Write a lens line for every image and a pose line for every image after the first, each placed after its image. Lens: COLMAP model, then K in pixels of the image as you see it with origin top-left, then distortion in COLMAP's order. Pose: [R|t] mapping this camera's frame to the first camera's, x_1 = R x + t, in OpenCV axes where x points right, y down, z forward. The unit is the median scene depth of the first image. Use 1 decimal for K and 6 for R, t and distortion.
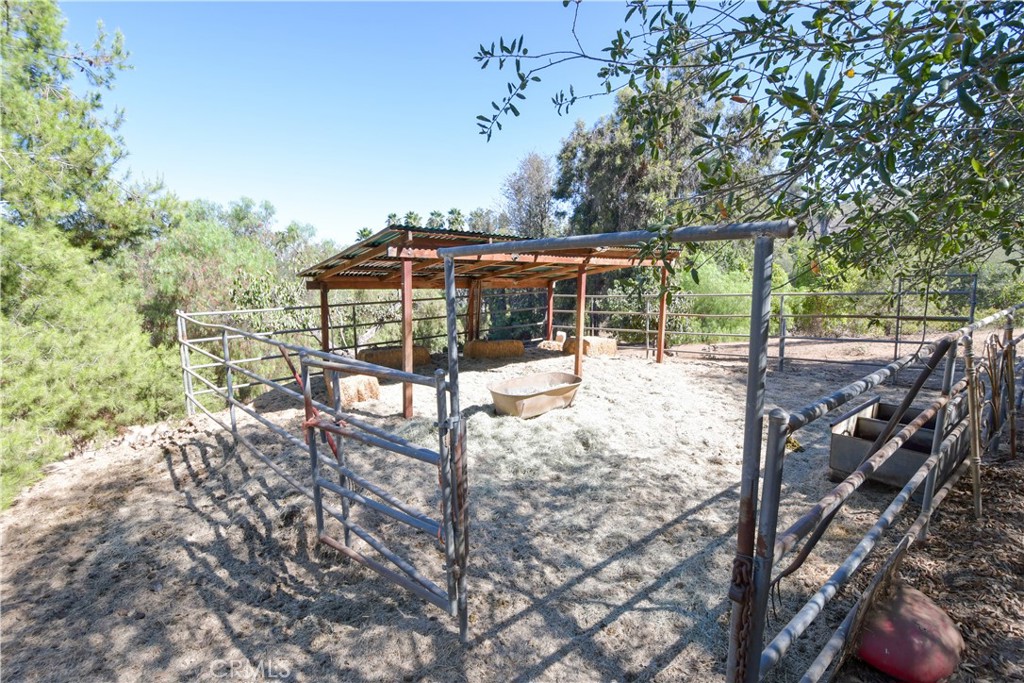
lens RADIAL K [[448.7, 0, 509.5], [0, 448.7, 325.8], [0, 0, 1]] dist [0.025722, -0.025464]
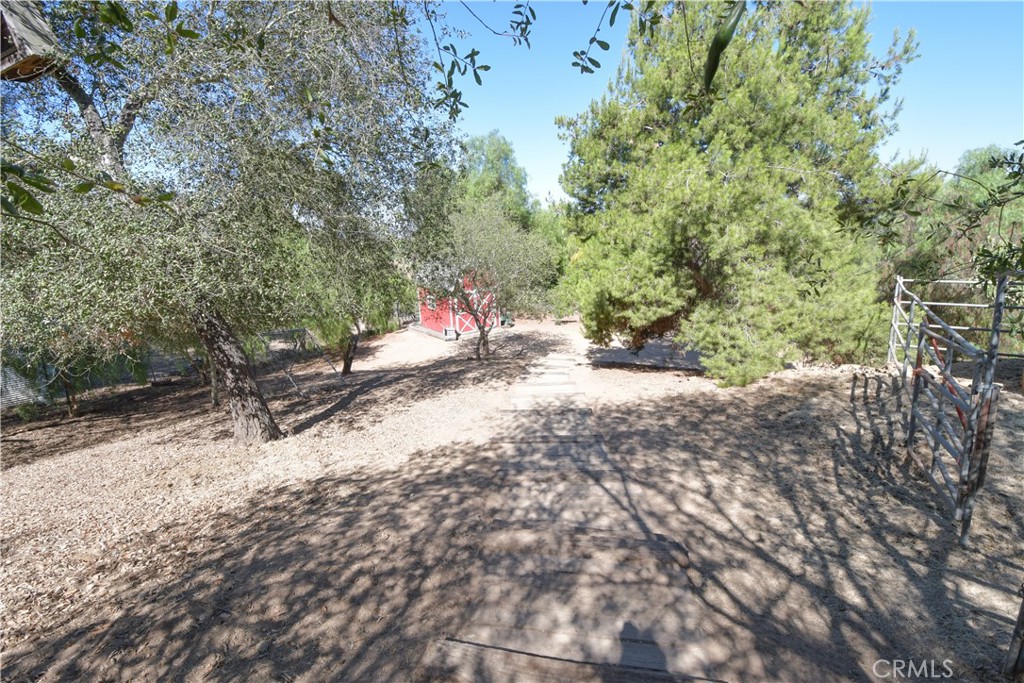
lens RADIAL K [[448.7, 0, 509.5], [0, 448.7, 325.8], [0, 0, 1]] dist [0.025722, -0.025464]
pose [[0.148965, 0.193903, -0.969645, 0.418450], [-0.085375, 0.979446, 0.182747, -0.045076], [0.985150, 0.055561, 0.162458, -0.302771]]
